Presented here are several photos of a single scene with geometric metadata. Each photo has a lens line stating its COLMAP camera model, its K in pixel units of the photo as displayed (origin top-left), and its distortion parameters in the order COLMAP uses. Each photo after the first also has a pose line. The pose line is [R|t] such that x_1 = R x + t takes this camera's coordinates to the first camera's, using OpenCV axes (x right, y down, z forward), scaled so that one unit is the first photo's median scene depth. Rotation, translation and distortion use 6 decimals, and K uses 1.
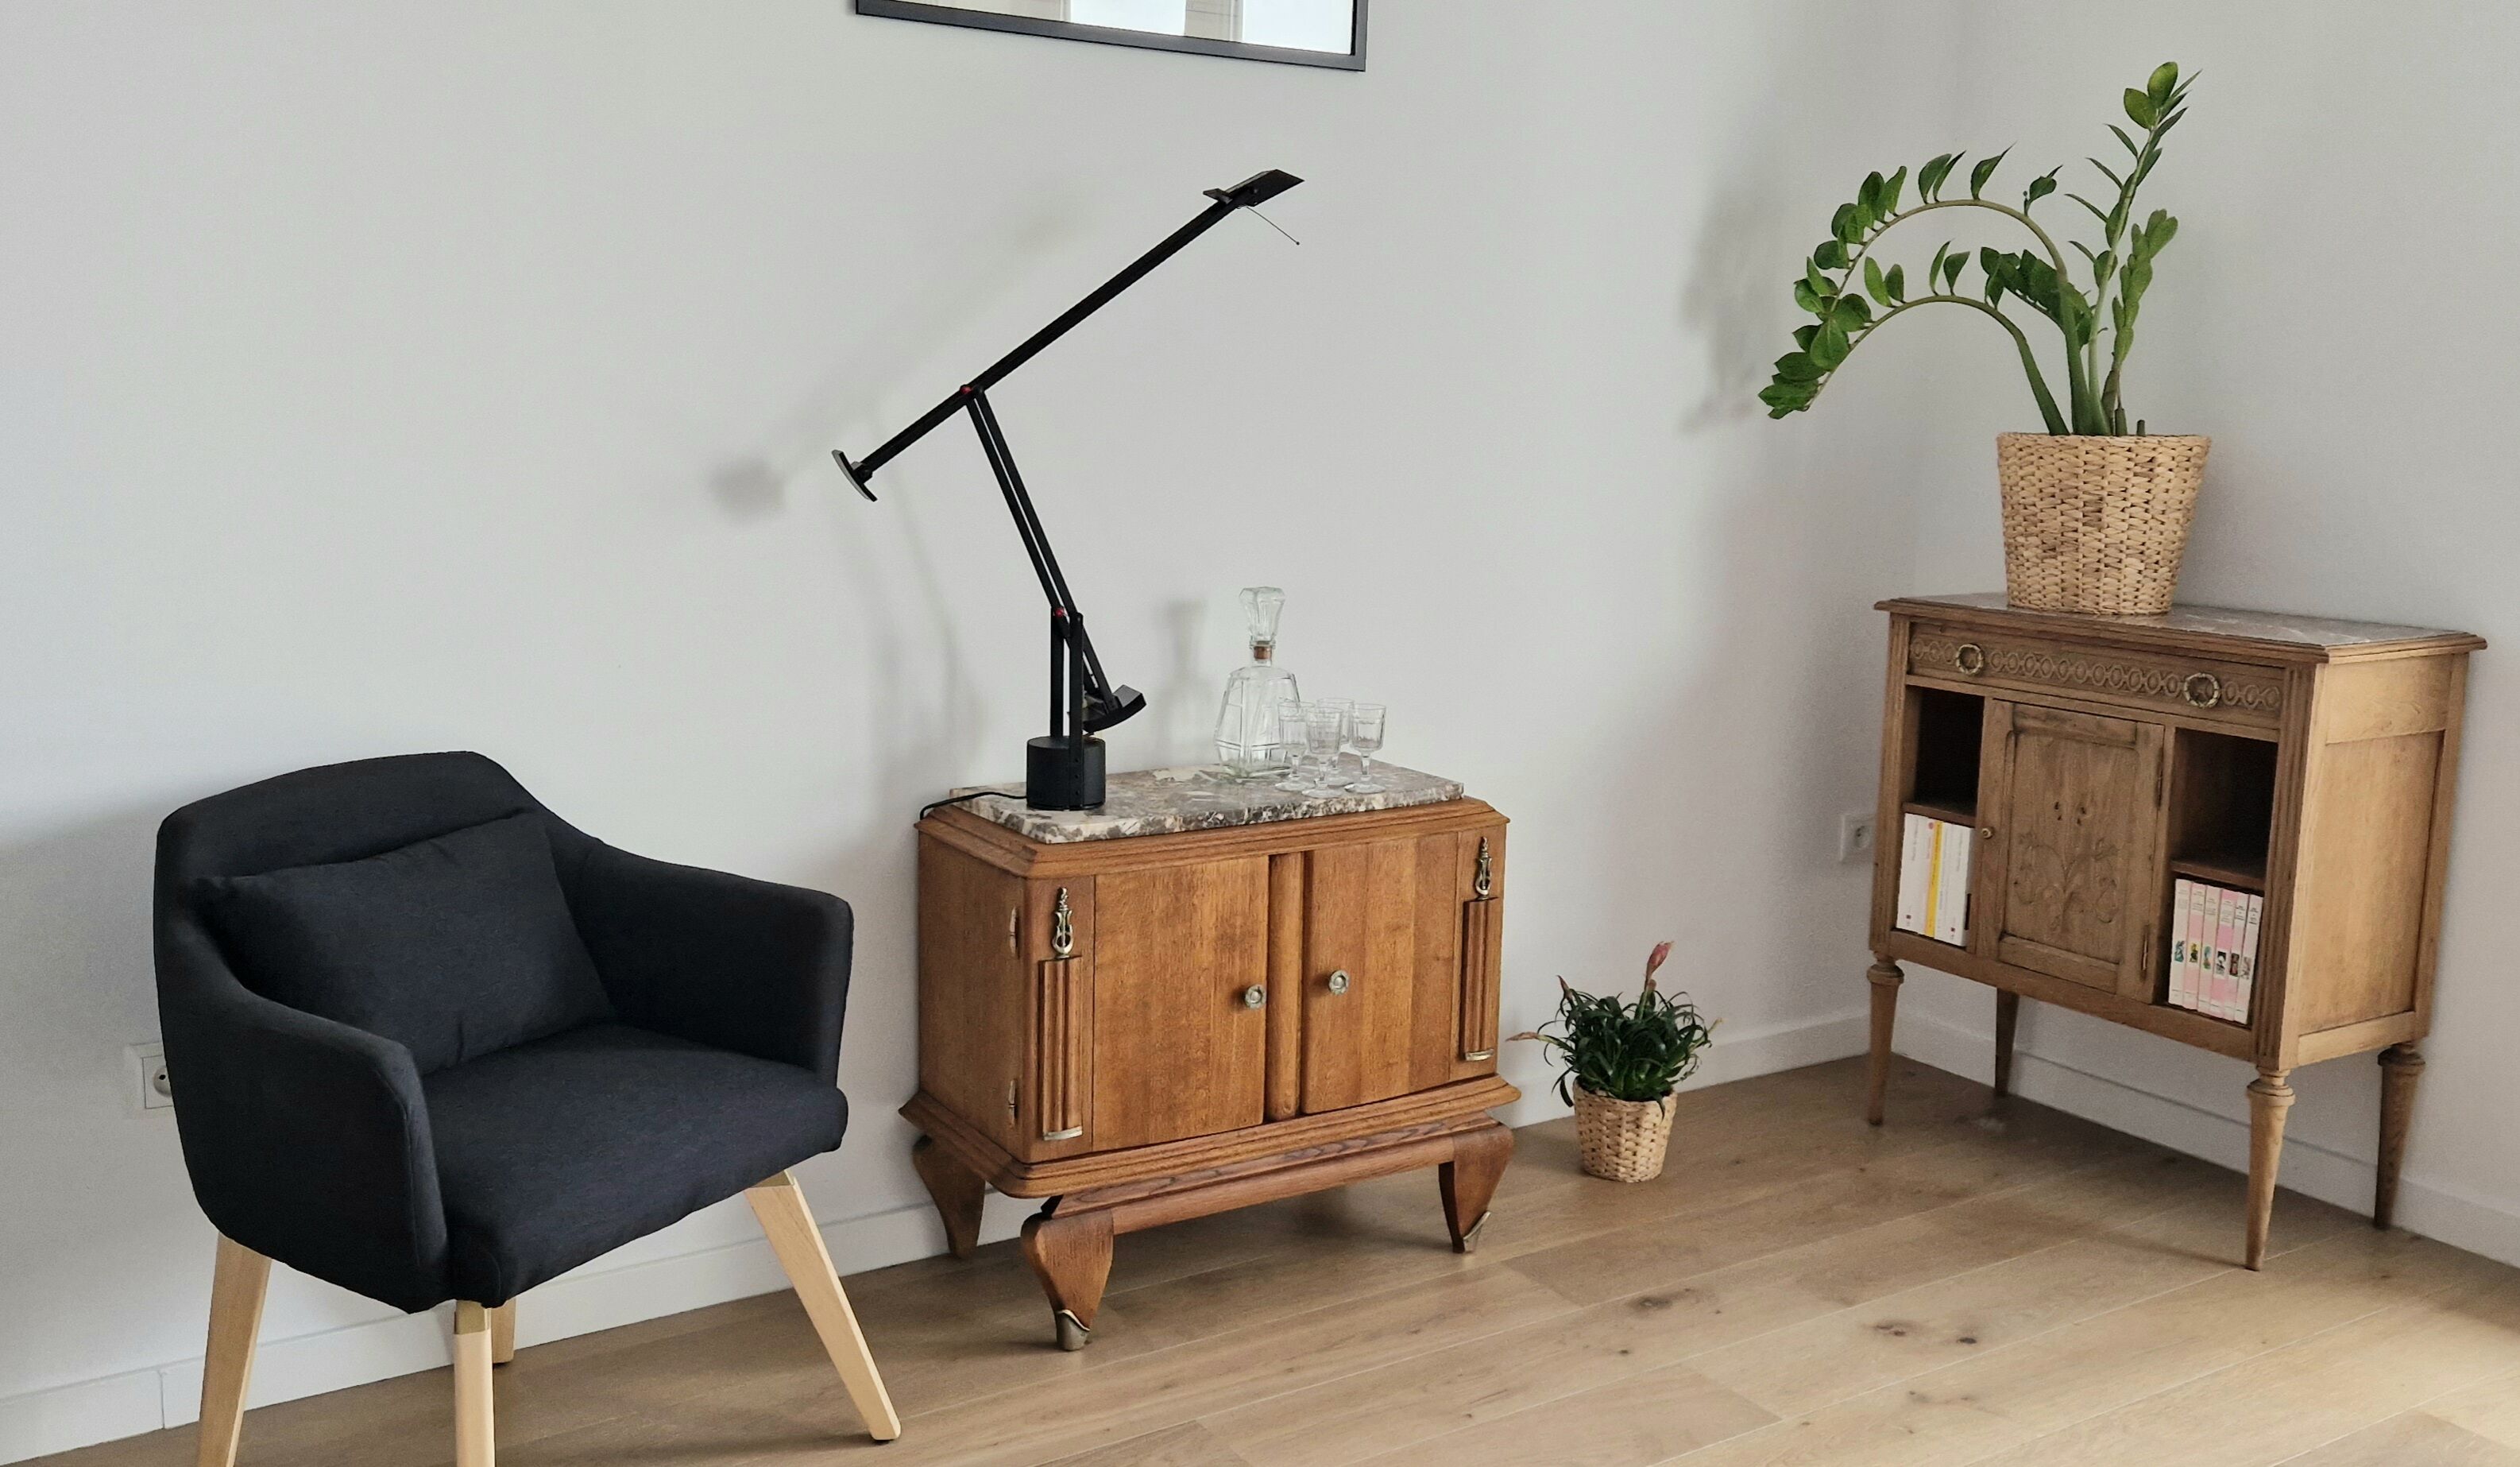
lens RADIAL K [[2140.2, 0, 1196.0], [0, 2140.2, 729.4], [0, 0, 1]] dist [0.096647, -0.087217]
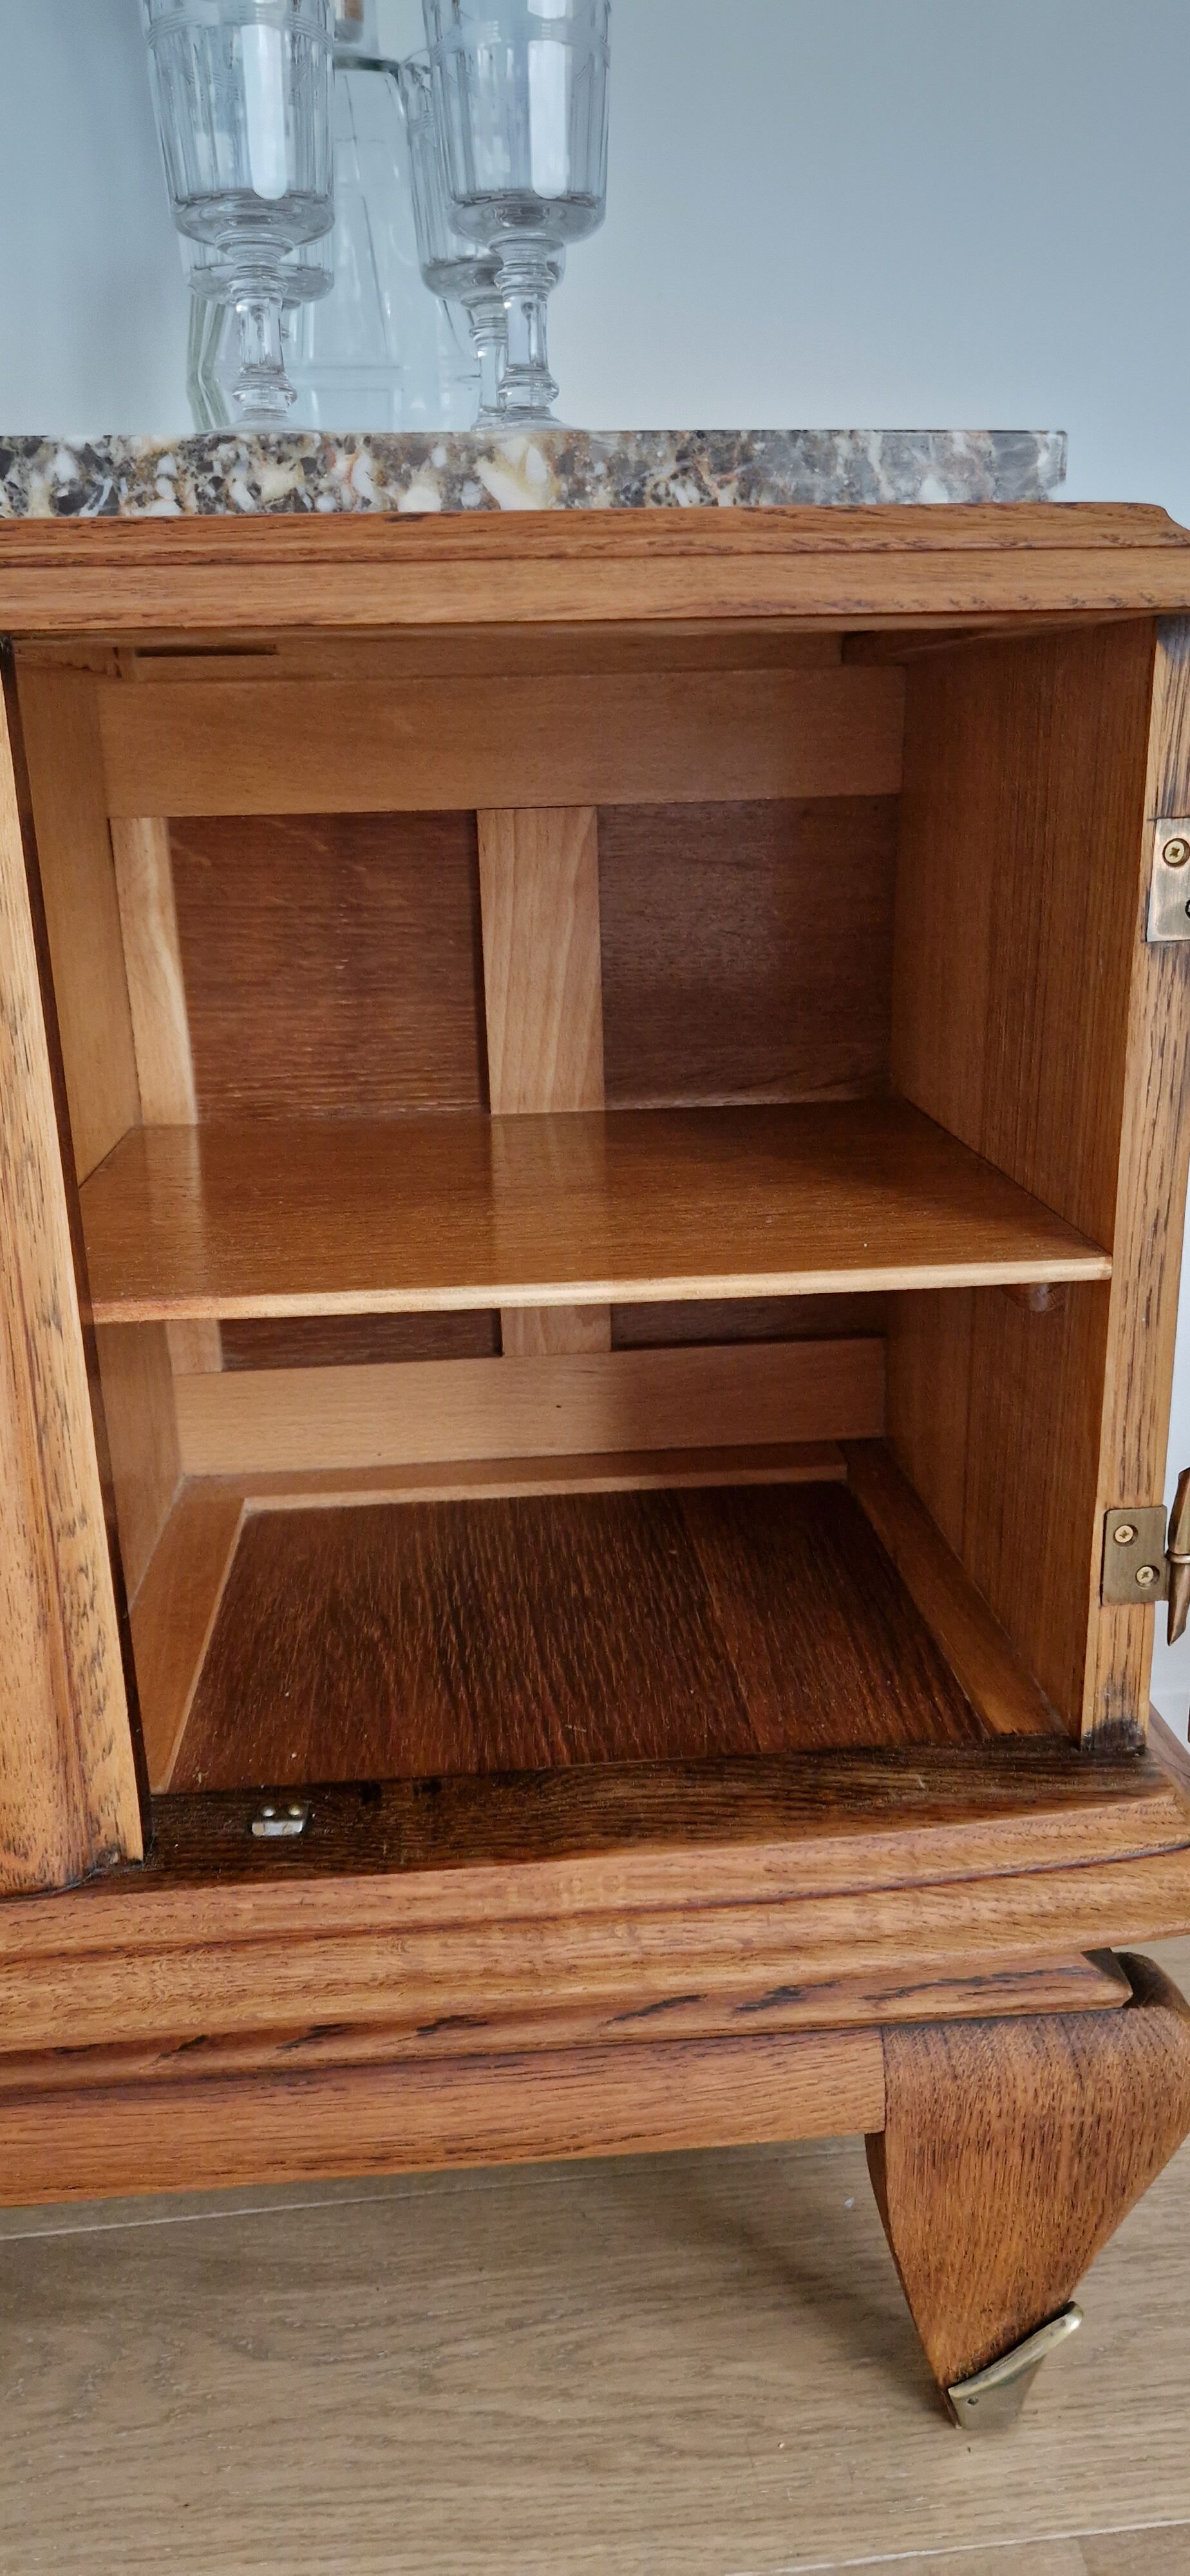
lens RADIAL K [[1756.1, 0, 606.4], [0, 1756.1, 1302.4], [0, 0, 1]] dist [0.066589, -0.068530]
pose [[0.895266, 0.096815, -0.434886, 0.177105], [-0.033747, 0.988036, 0.150485, 0.087624], [0.444253, -0.120048, 0.887822, 0.869594]]
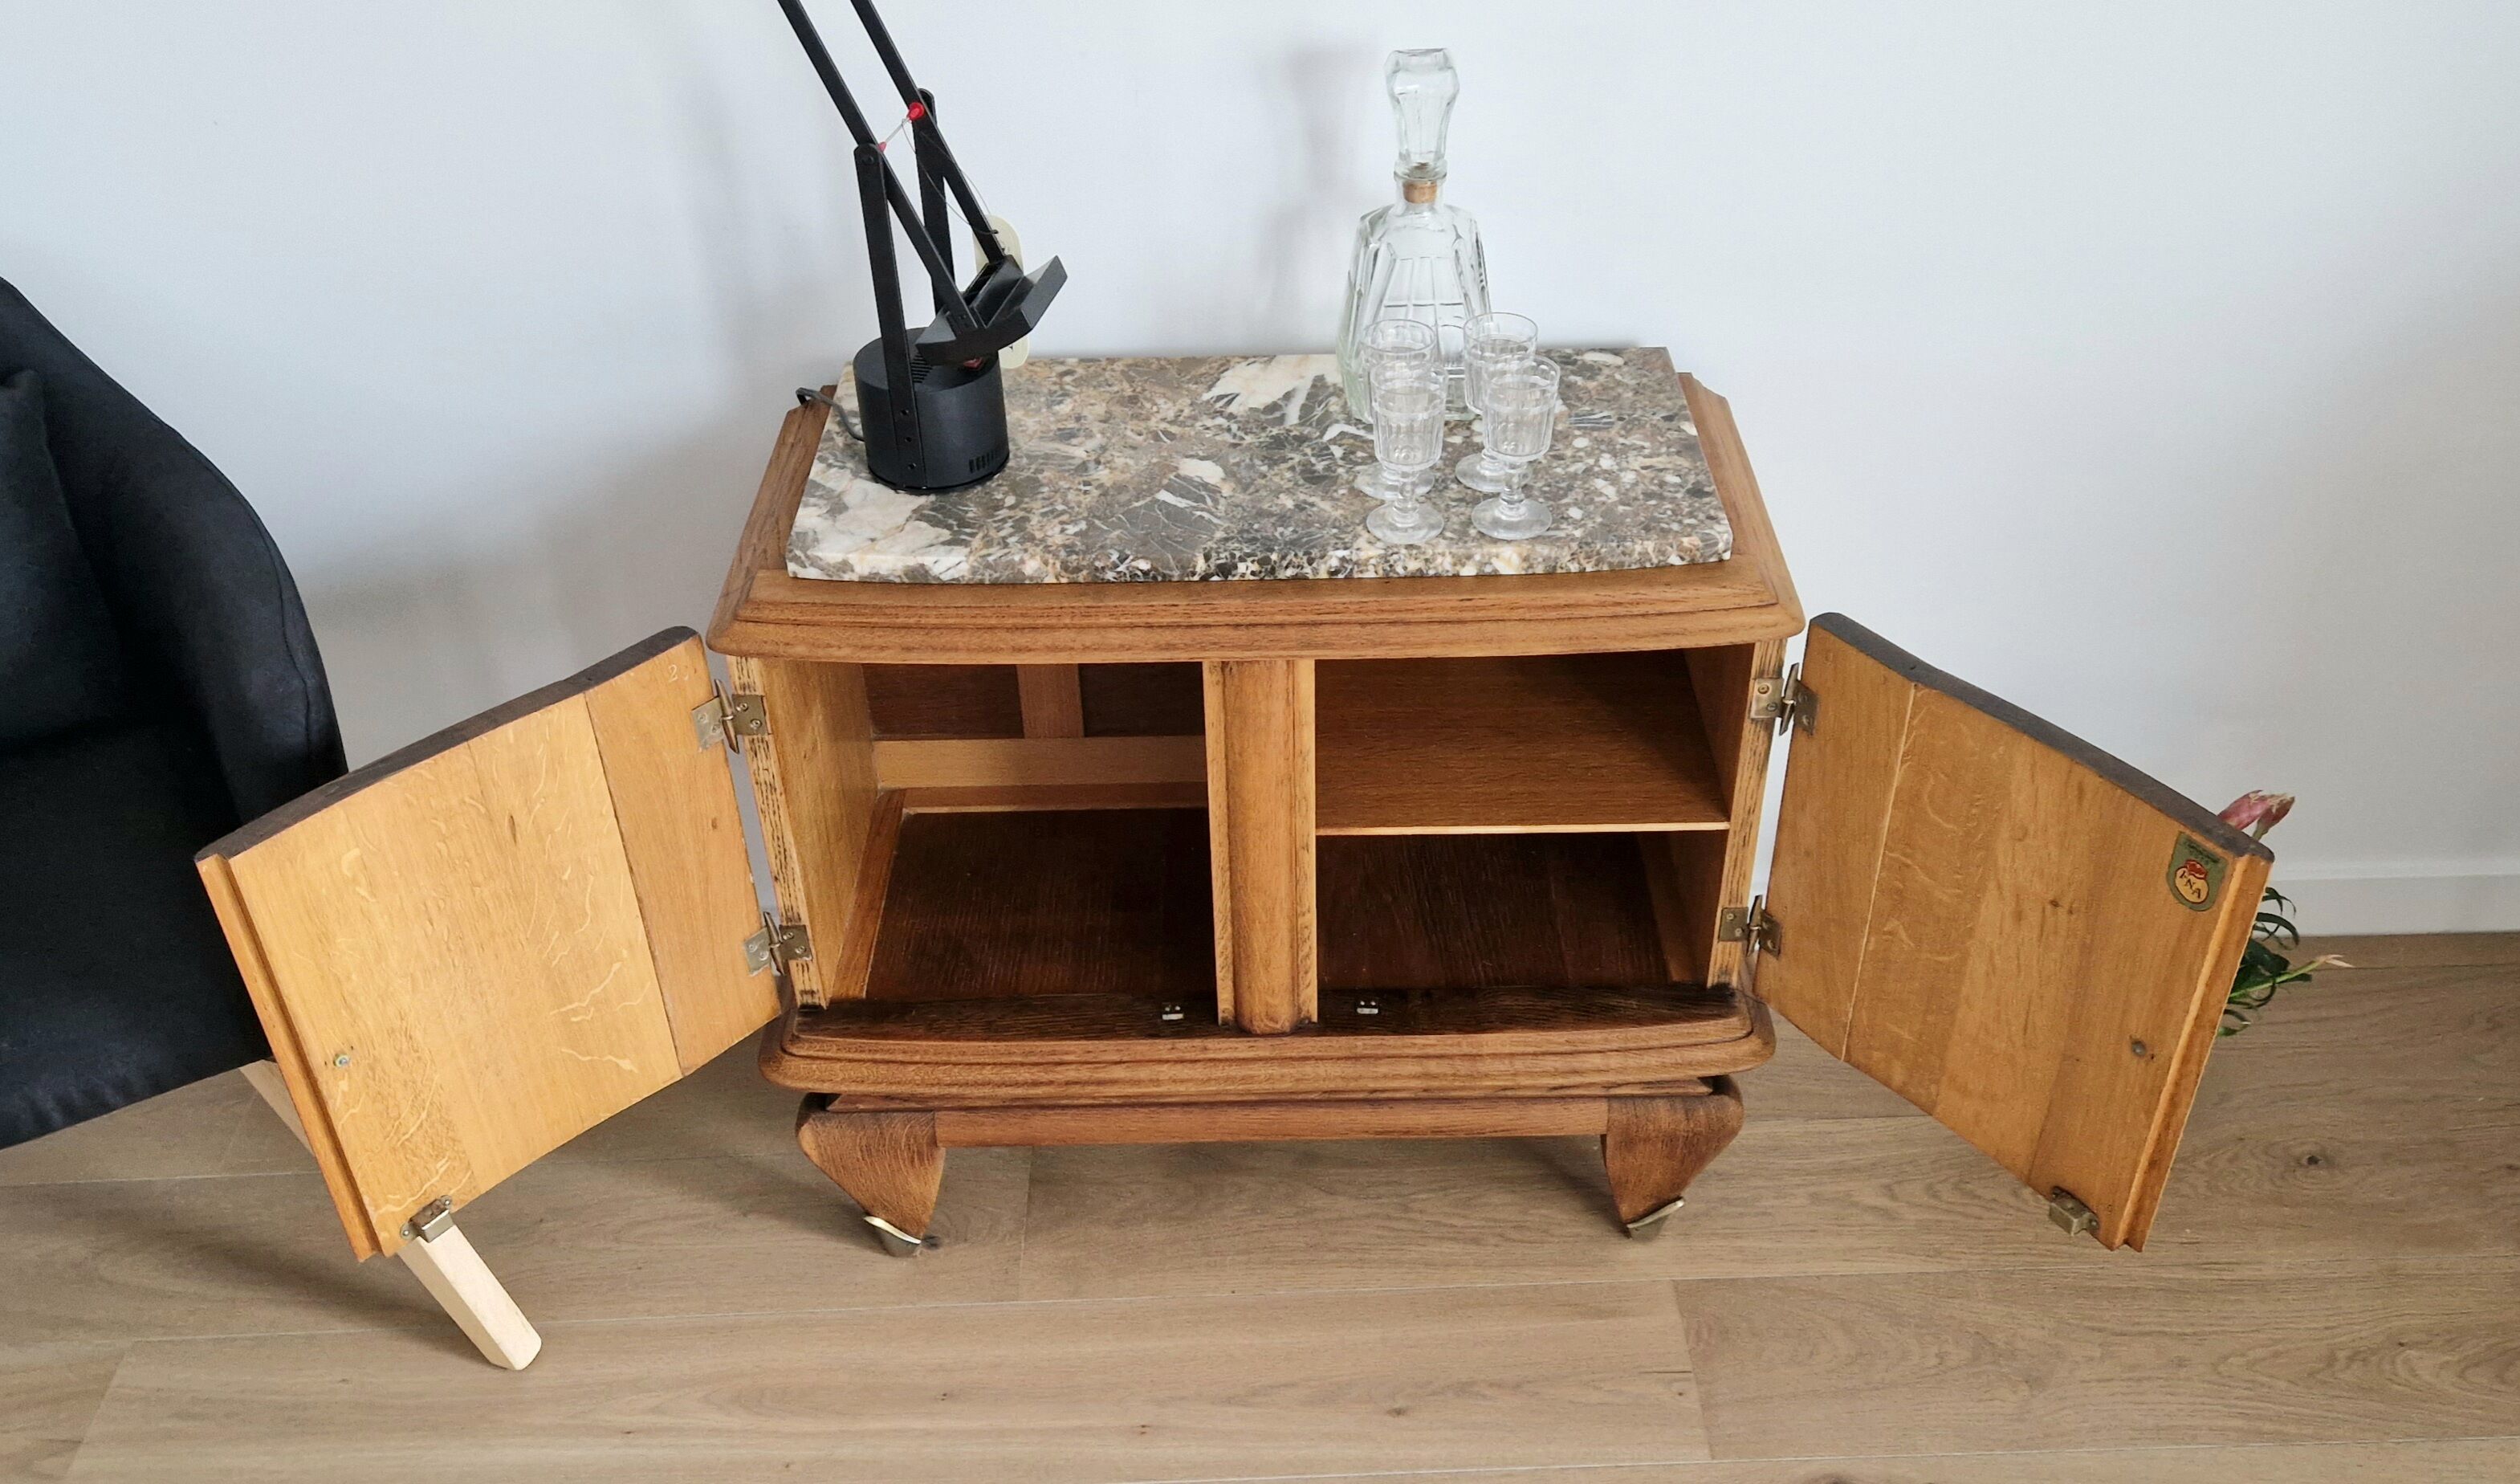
lens RADIAL K [[2182.9, 0, 1317.6], [0, 2182.9, 759.8], [0, 0, 1]] dist [0.086356, -0.055825]
pose [[0.867167, 0.284644, -0.408656, 0.279900], [-0.061400, 0.875410, 0.479466, -0.176901], [0.494218, -0.390685, 0.776604, 0.568813]]
